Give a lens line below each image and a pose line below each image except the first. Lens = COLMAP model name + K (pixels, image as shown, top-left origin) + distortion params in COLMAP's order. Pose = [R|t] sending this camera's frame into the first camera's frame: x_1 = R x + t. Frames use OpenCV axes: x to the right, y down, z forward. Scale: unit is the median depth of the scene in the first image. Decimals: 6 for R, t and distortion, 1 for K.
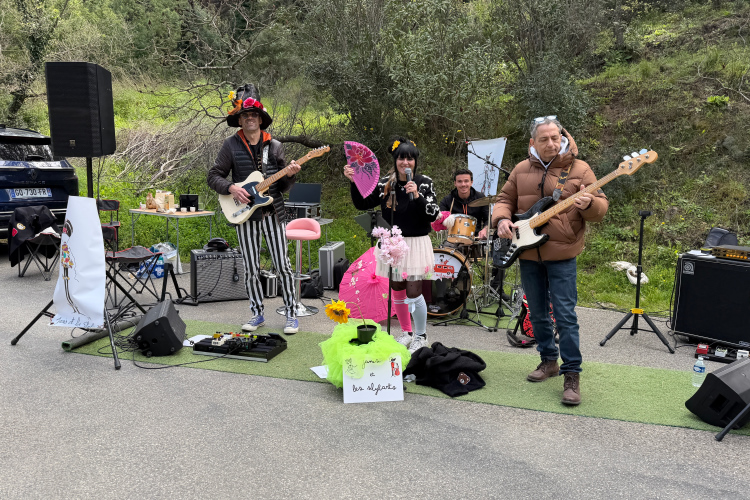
lens RADIAL K [[605.7, 0, 377.4], [0, 605.7, 252.9], [0, 0, 1]] dist [0.168353, -0.335291]
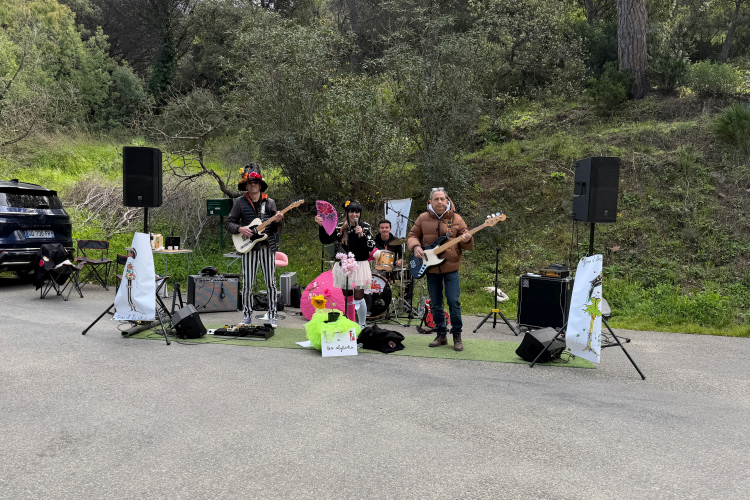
lens RADIAL K [[605.7, 0, 377.4], [0, 605.7, 252.9], [0, 0, 1]] dist [0.168353, -0.335291]
pose [[0.987469, 0.007190, 0.157650, -0.129405], [0.006497, 0.996262, -0.086138, 0.081784], [-0.157680, 0.086083, 0.983731, -0.516973]]
